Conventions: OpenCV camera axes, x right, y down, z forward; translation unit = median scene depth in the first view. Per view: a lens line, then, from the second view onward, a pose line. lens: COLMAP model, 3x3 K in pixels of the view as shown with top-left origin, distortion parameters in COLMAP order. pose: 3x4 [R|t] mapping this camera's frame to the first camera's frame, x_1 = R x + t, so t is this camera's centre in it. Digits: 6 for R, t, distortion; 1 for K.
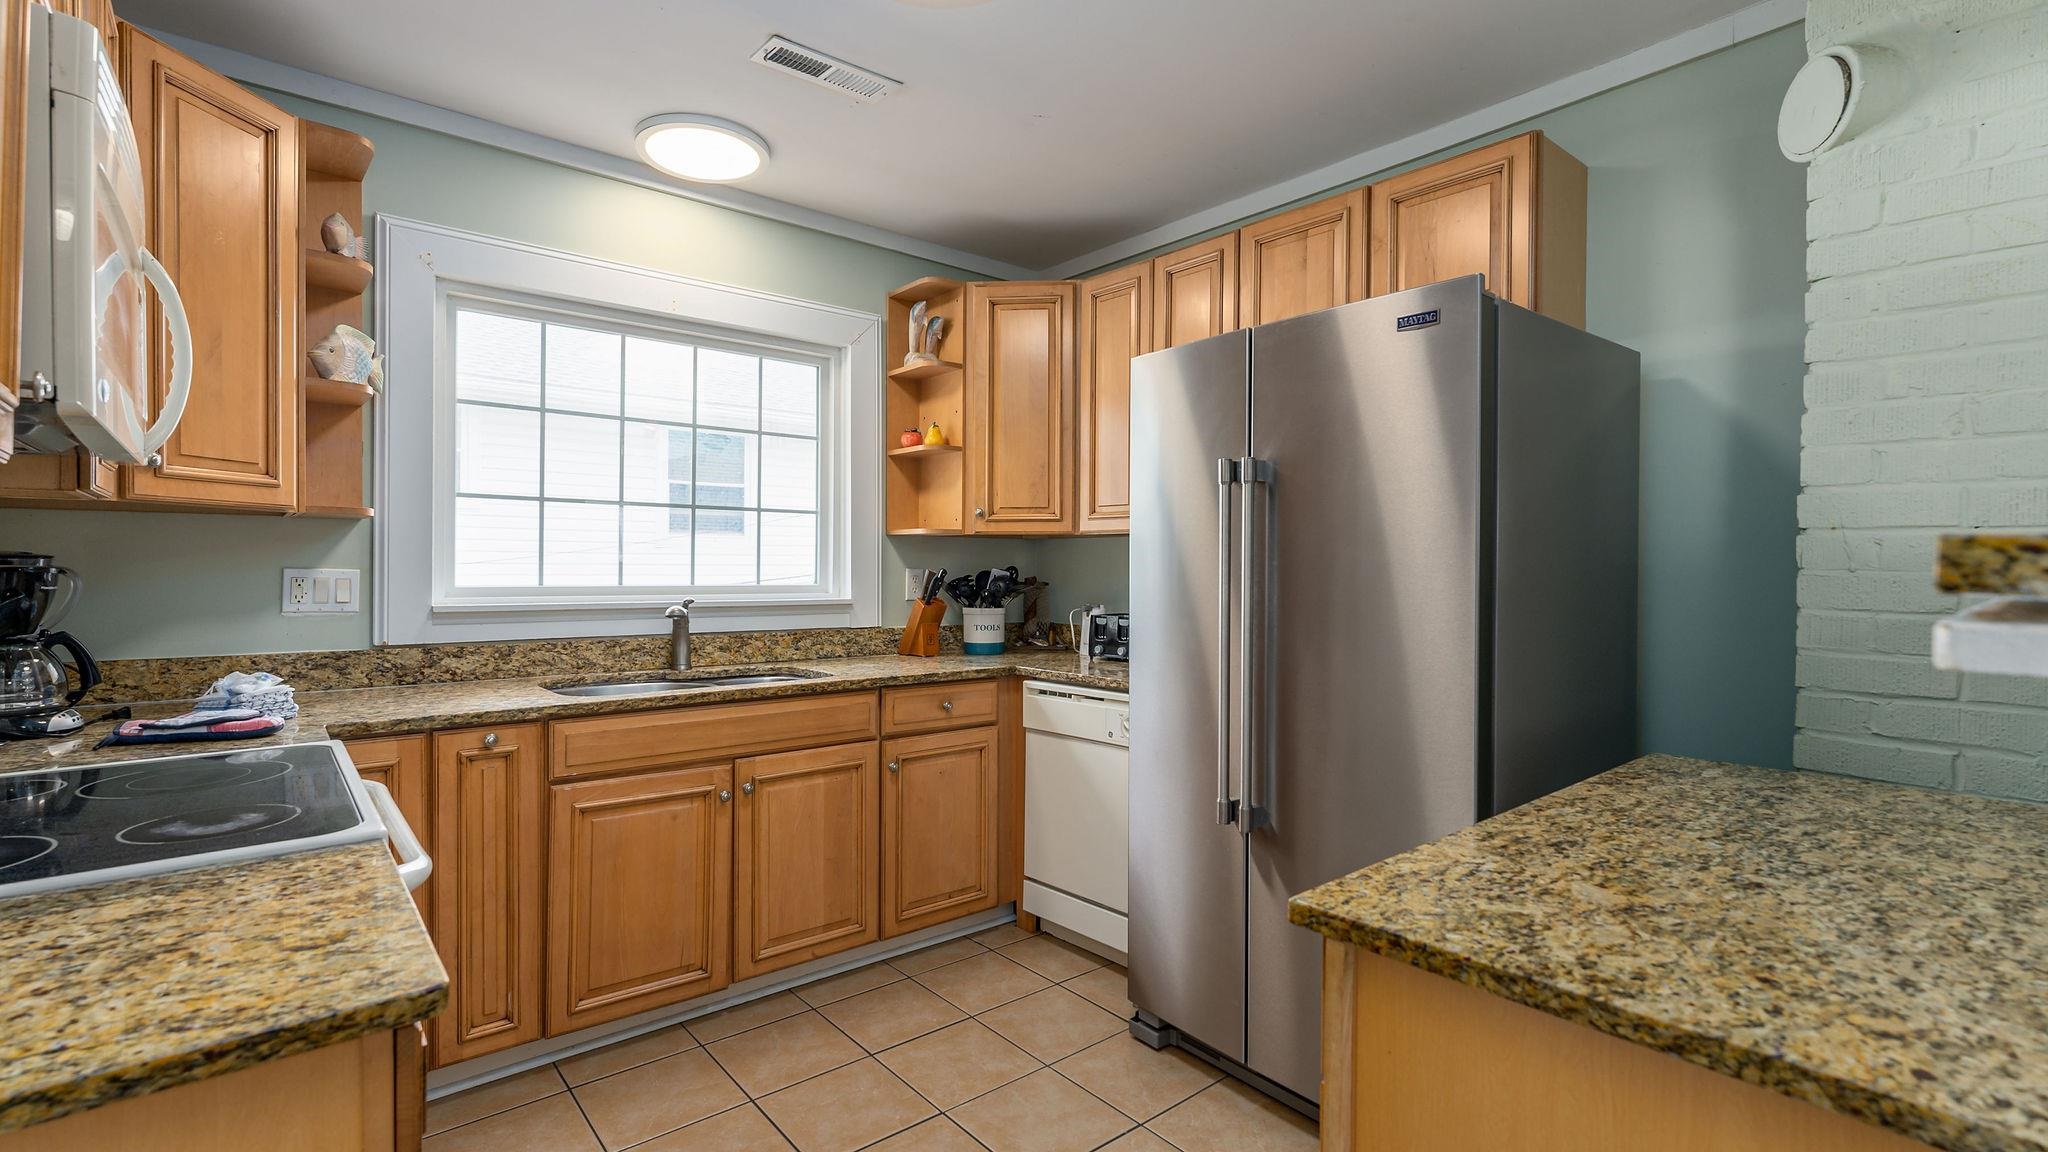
lens RADIAL K [[932.4, 0, 1029.7], [0, 932.4, 555.6], [0, 0, 1]] dist [-0.001611, -0.000070]
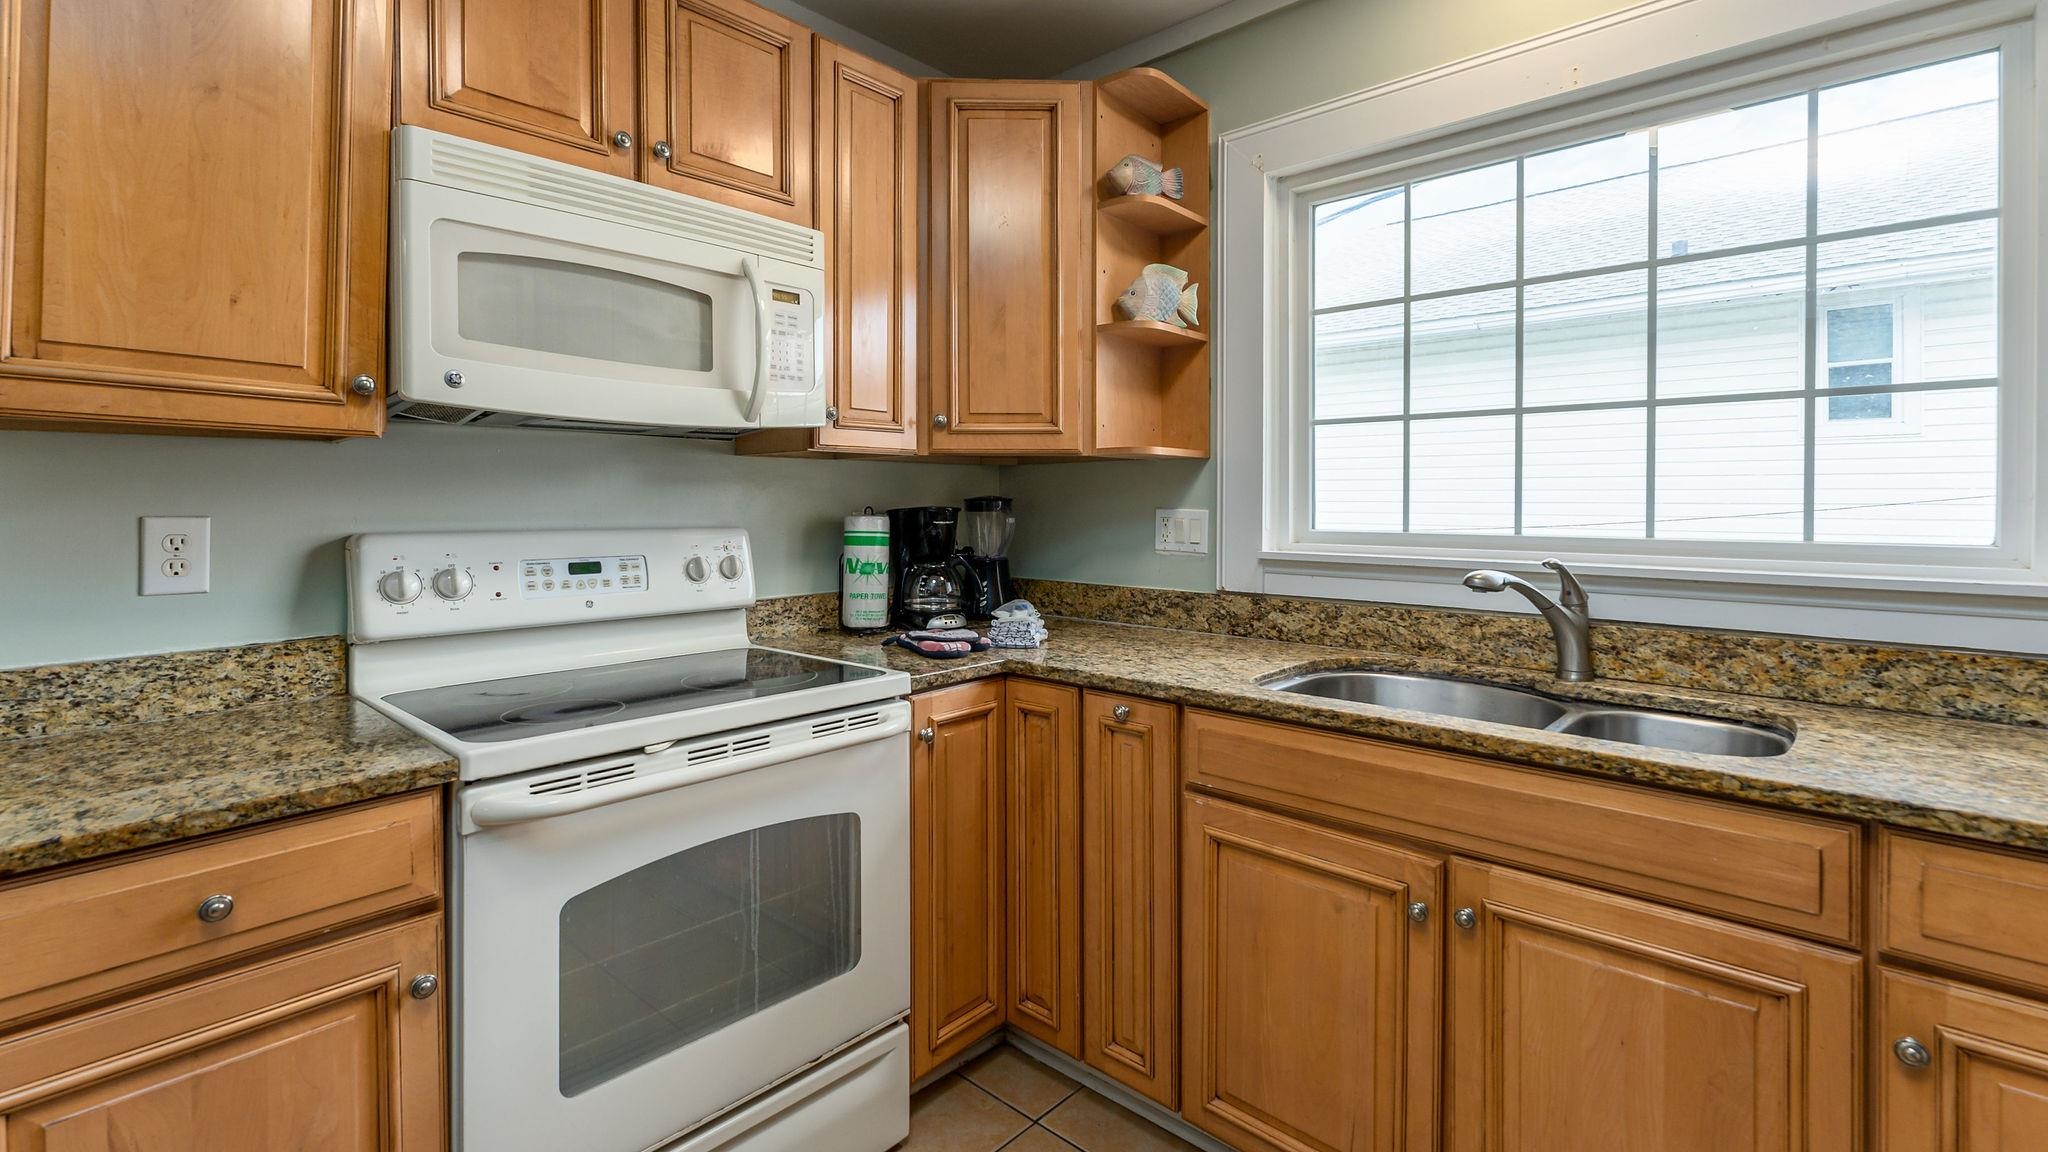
lens RADIAL K [[895.5, 0, 1024.1], [0, 895.5, 501.9], [0, 0, 1]] dist [-0.000096, -0.000105]
pose [[0.125379, -0.008182, -0.992075, 0.178414], [0.010453, 0.999921, -0.006925, 0.010843], [0.992054, -0.009502, 0.125455, 0.679036]]
